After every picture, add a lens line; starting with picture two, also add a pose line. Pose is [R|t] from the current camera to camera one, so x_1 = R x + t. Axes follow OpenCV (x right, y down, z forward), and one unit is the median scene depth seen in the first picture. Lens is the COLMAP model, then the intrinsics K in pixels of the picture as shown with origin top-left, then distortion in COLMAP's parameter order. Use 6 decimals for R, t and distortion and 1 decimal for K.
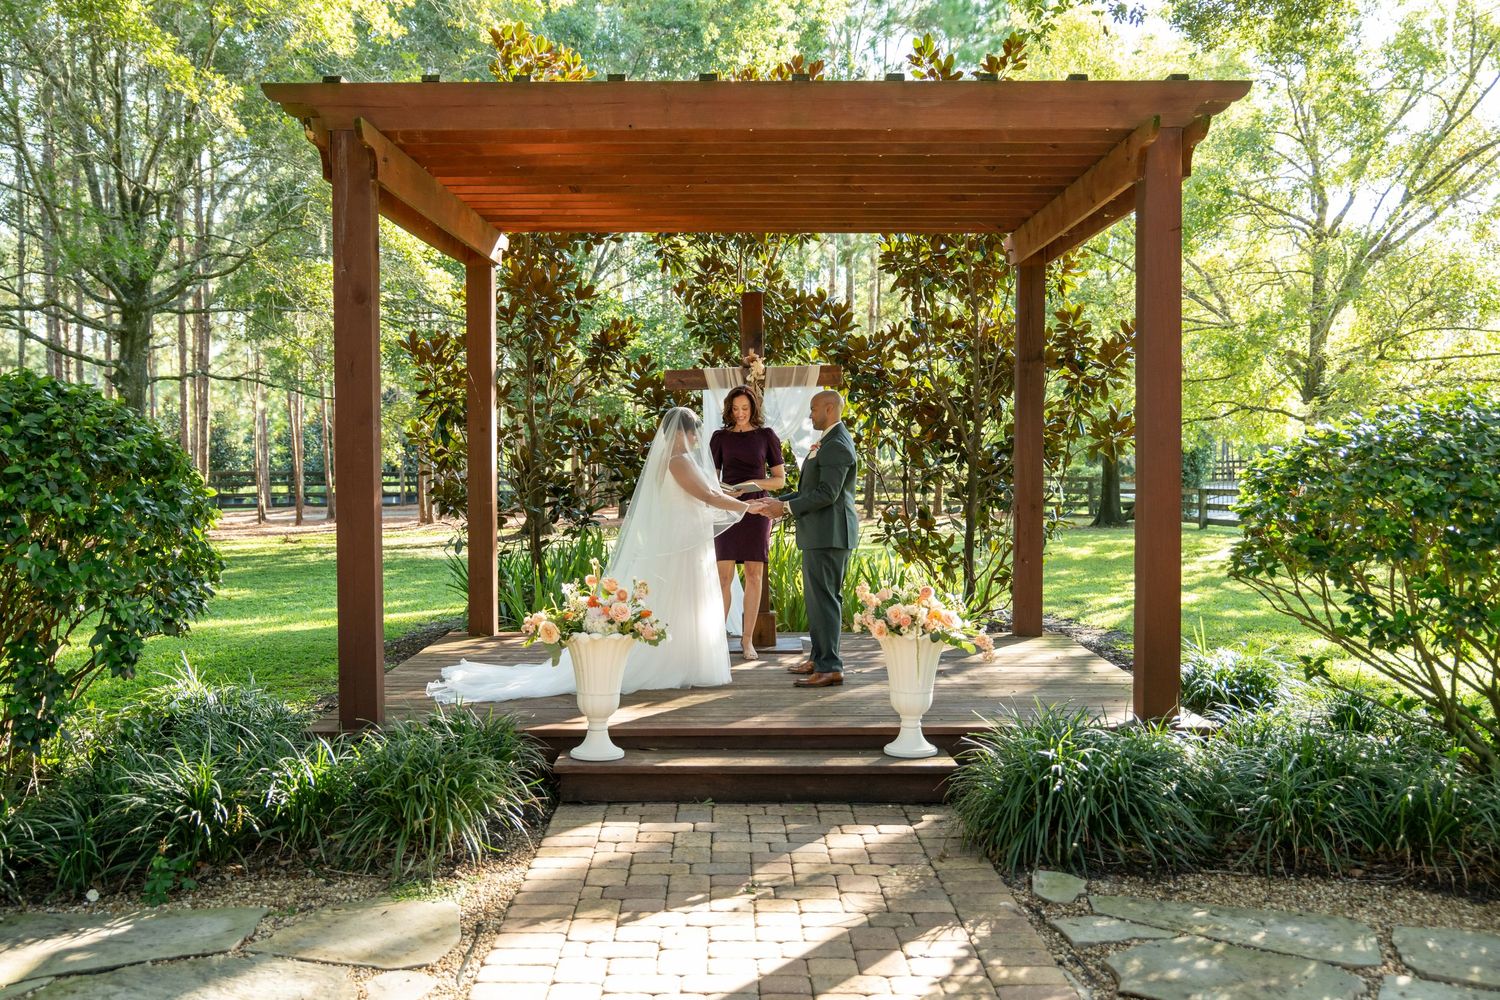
lens RADIAL K [[1385.8, 0, 747.8], [0, 1385.8, 498.0], [0, 0, 1]] dist [0.004897, 0.000000]
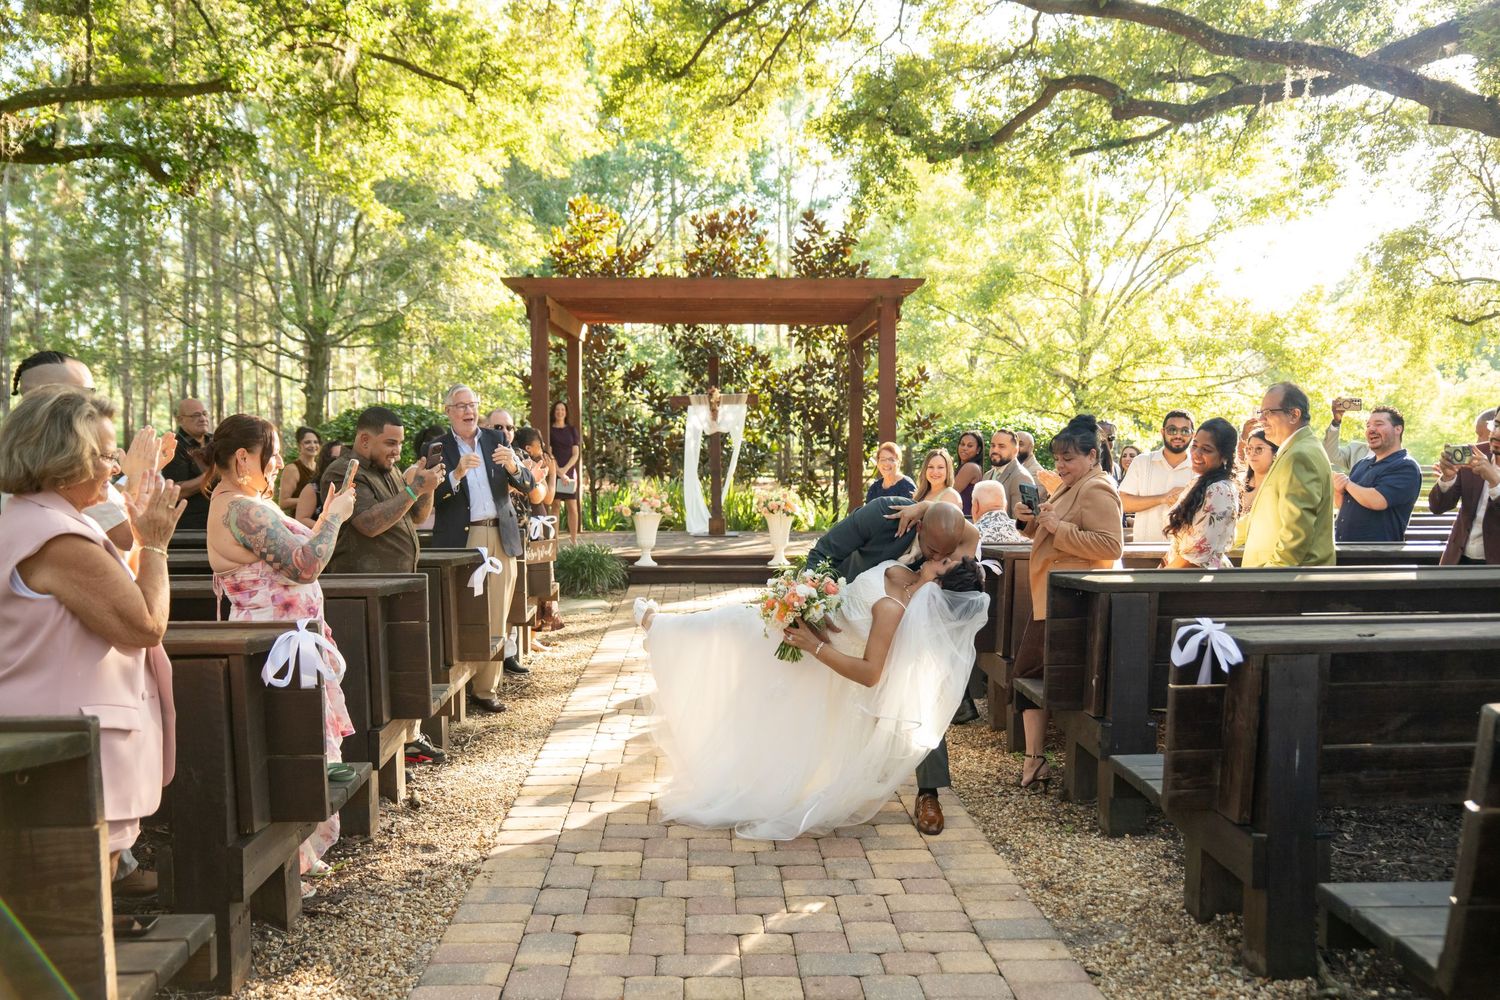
lens RADIAL K [[1333.8, 0, 752.2], [0, 1333.8, 501.1], [0, 0, 1]] dist [-0.003747, -0.000185]
pose [[0.999683, 0.002728, 0.025045, 0.008467], [-0.003003, 0.999935, 0.010959, 0.028477], [-0.025014, -0.011031, 0.999626, -0.701574]]
